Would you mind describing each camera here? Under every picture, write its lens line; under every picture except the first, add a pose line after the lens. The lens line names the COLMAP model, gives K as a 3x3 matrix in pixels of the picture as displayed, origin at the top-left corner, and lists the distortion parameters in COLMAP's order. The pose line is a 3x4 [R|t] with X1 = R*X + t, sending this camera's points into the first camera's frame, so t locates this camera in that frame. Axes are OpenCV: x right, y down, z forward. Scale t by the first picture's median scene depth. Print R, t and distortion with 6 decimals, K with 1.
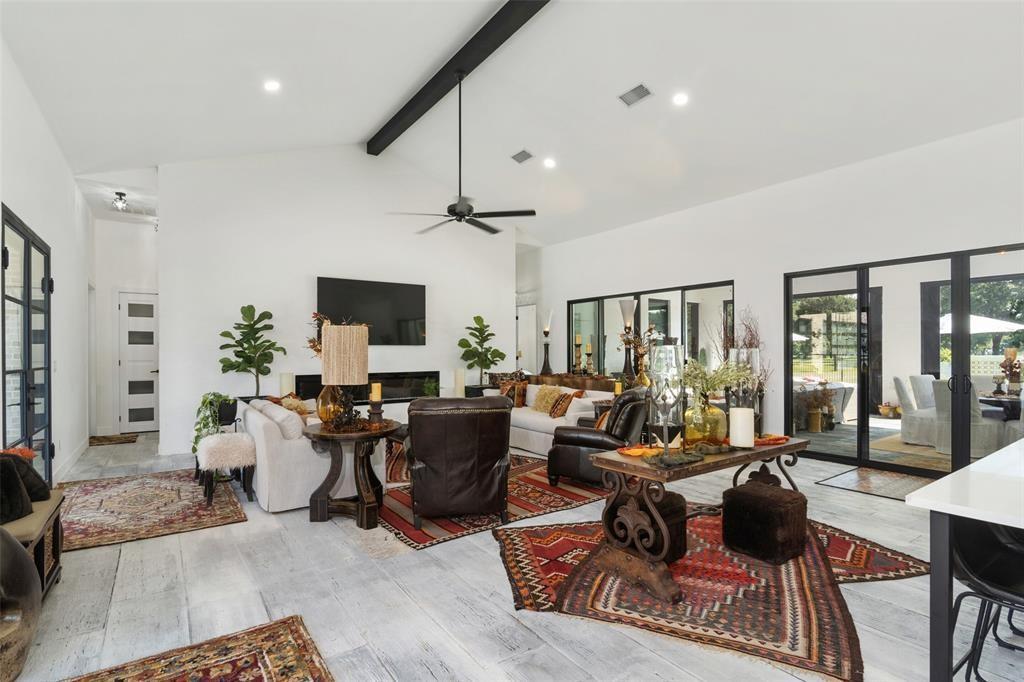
lens RADIAL K [[486.8, 0, 507.8], [0, 486.8, 334.2], [0, 0, 1]] dist [-0.011392, 0.001486]
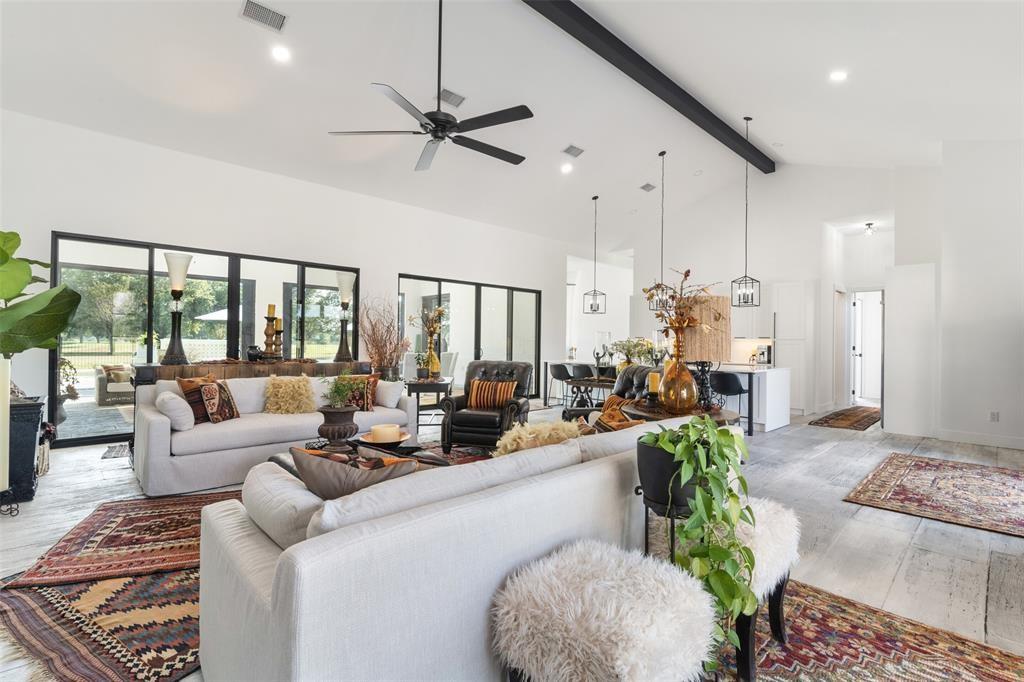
lens RADIAL K [[486.8, 0, 507.8], [0, 486.8, 334.2], [0, 0, 1]] dist [-0.011392, 0.001486]
pose [[-0.150754, 0.021020, 0.988348, -1.108404], [-0.036789, 0.998962, -0.026857, 0.096388], [-0.987887, -0.040410, -0.149824, 1.430073]]
